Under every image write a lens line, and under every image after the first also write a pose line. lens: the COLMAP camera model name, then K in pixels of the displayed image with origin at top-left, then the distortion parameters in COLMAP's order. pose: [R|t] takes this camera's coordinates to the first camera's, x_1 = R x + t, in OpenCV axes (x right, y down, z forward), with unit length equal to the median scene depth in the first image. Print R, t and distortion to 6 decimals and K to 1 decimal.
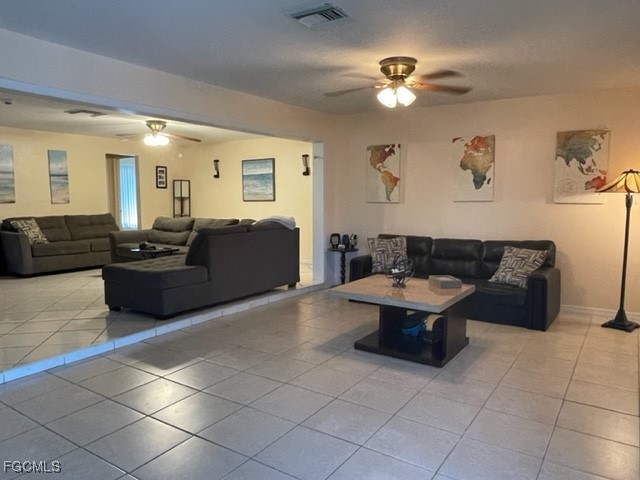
lens RADIAL K [[470.4, 0, 319.4], [0, 470.4, 241.8], [0, 0, 1]] dist [-0.002990, 0.005108]
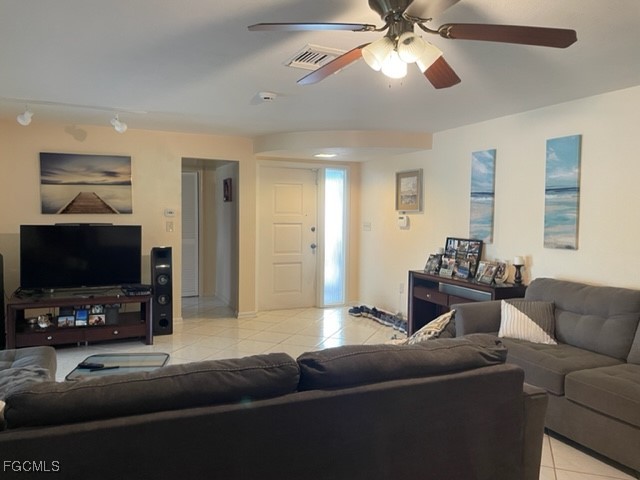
lens RADIAL K [[483.9, 0, 313.4], [0, 483.9, 227.5], [0, 0, 1]] dist [0.044008, -0.058413]
pose [[-0.520496, 0.026063, -0.853466, -0.065779], [-0.088165, 0.992551, 0.084079, -0.124839], [0.849300, 0.119009, -0.514321, 1.024053]]
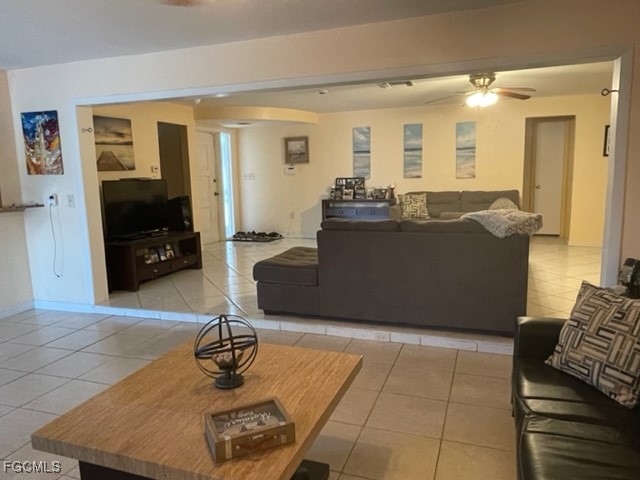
lens RADIAL K [[470.4, 0, 325.3], [0, 470.4, 238.0], [0, 0, 1]] dist [-0.002990, 0.005108]
pose [[0.255693, 0.138046, -0.956851, 0.335665], [-0.066083, 0.989933, 0.125160, -0.066634], [0.964497, 0.031230, 0.262242, 0.514331]]
